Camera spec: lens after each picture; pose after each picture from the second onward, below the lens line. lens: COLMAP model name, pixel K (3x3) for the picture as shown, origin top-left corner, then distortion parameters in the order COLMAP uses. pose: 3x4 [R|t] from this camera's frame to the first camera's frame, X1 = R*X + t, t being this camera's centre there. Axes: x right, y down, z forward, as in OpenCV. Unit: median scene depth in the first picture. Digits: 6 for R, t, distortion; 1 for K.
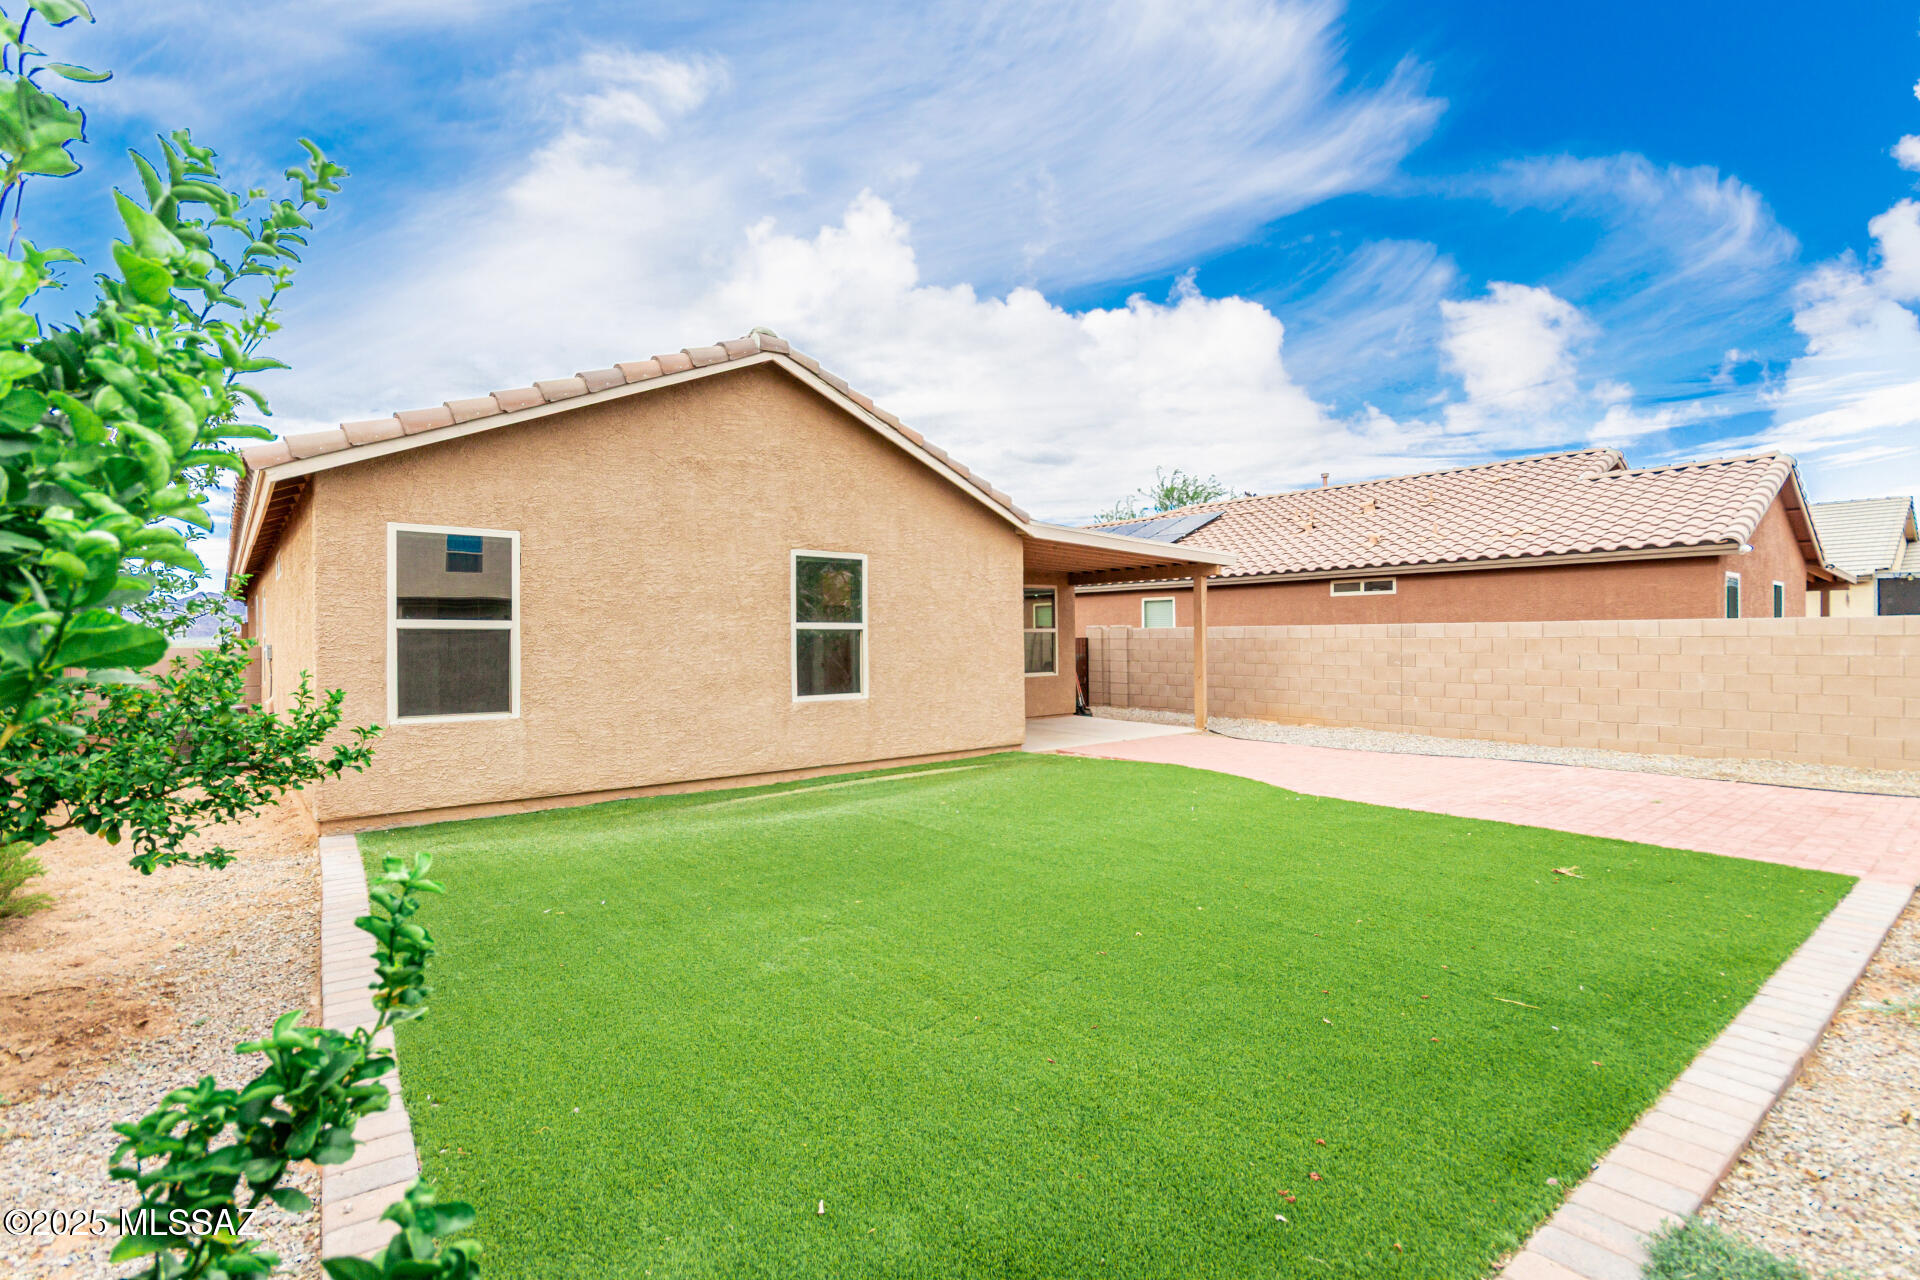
lens RADIAL K [[890.7, 0, 957.9], [0, 890.7, 633.7], [0, 0, 1]] dist [0.001452, 0.001609]
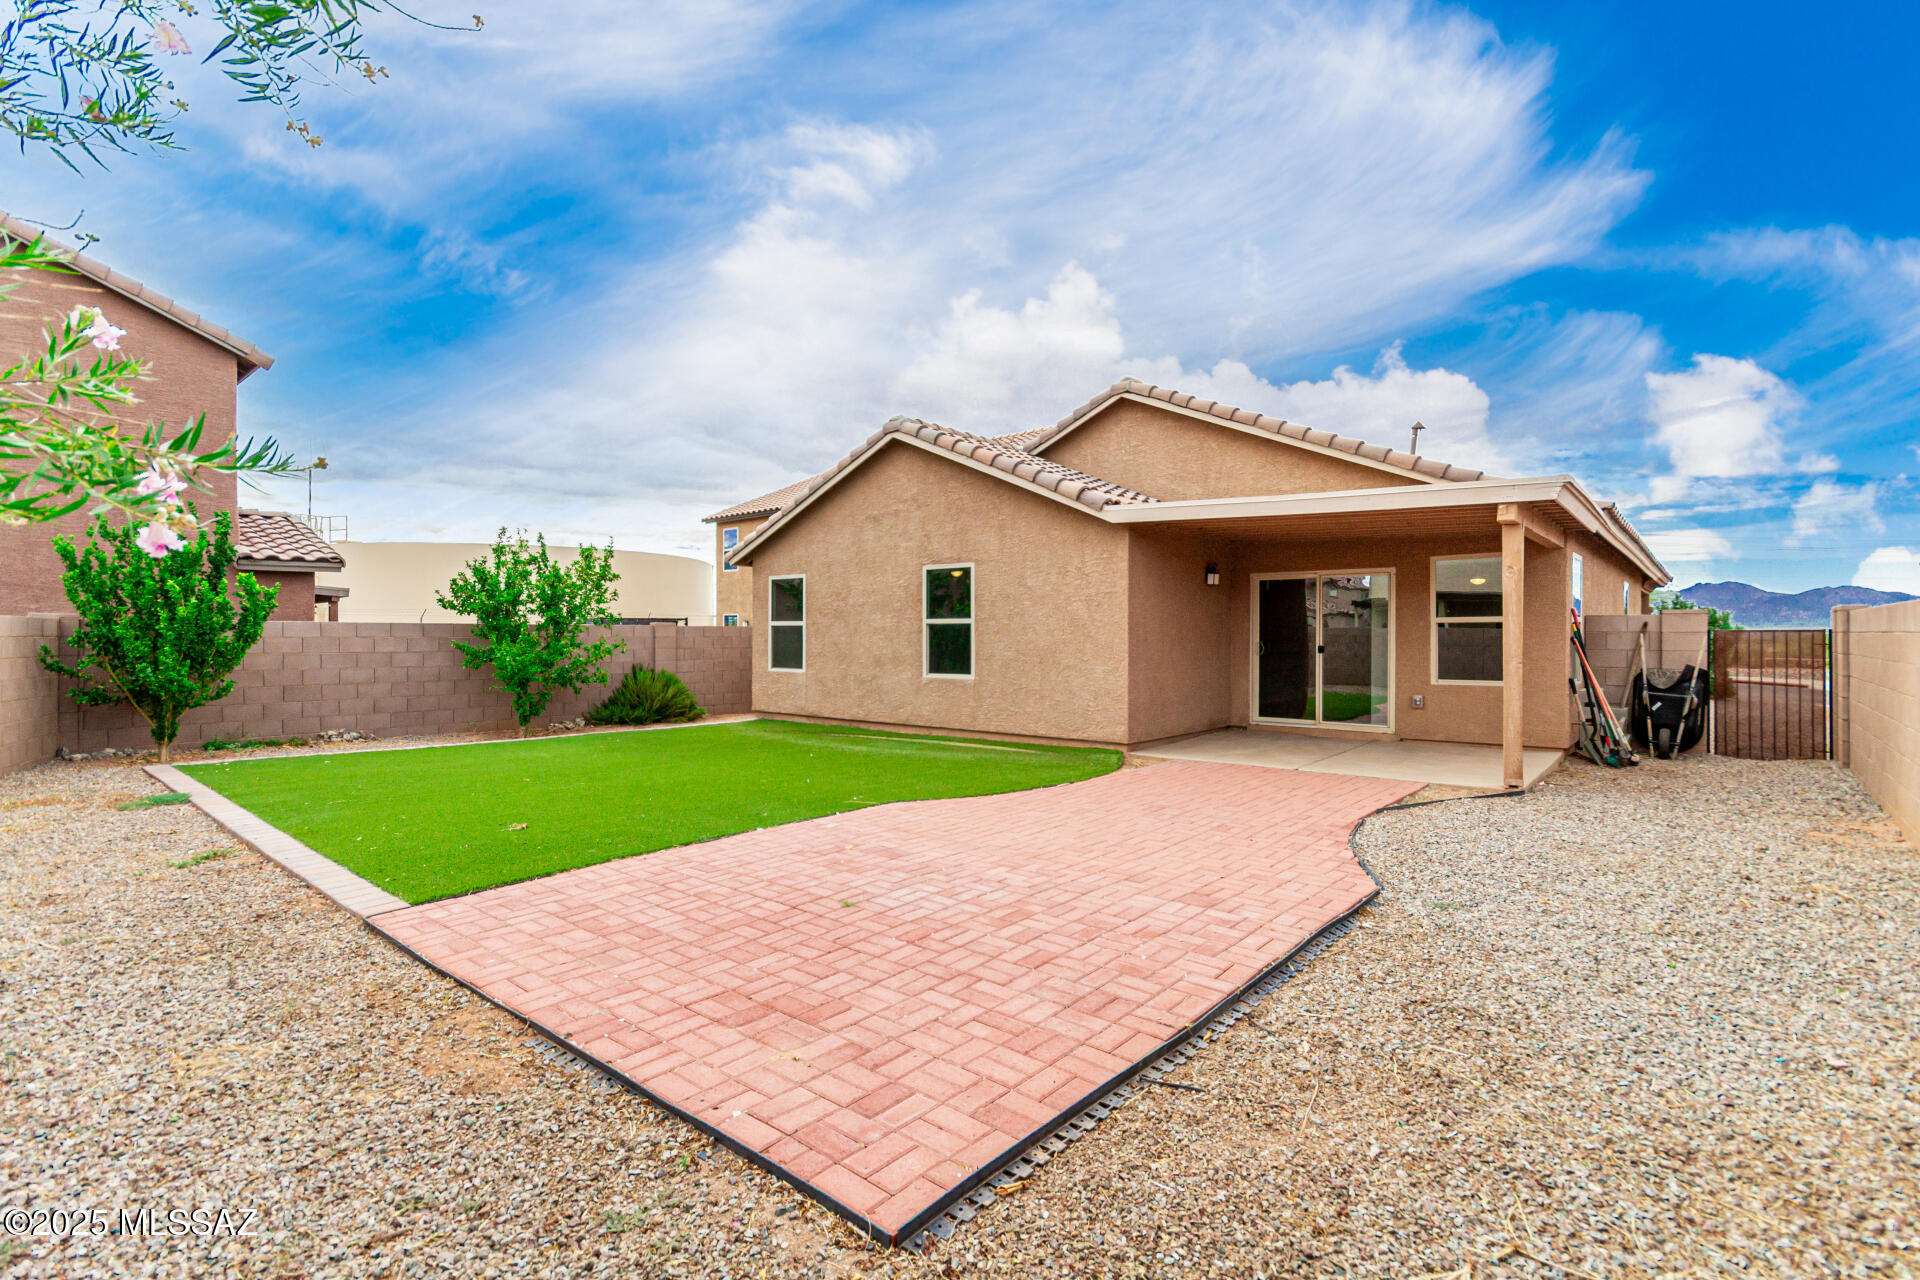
lens RADIAL K [[890.7, 0, 962.1], [0, 890.7, 641.0], [0, 0, 1]] dist [0.001452, 0.001609]
pose [[0.200164, 0.001250, -0.979762, 1.136334], [-0.005379, 0.999986, 0.000177, 0.020080], [0.979748, 0.005235, 0.200168, 0.760086]]
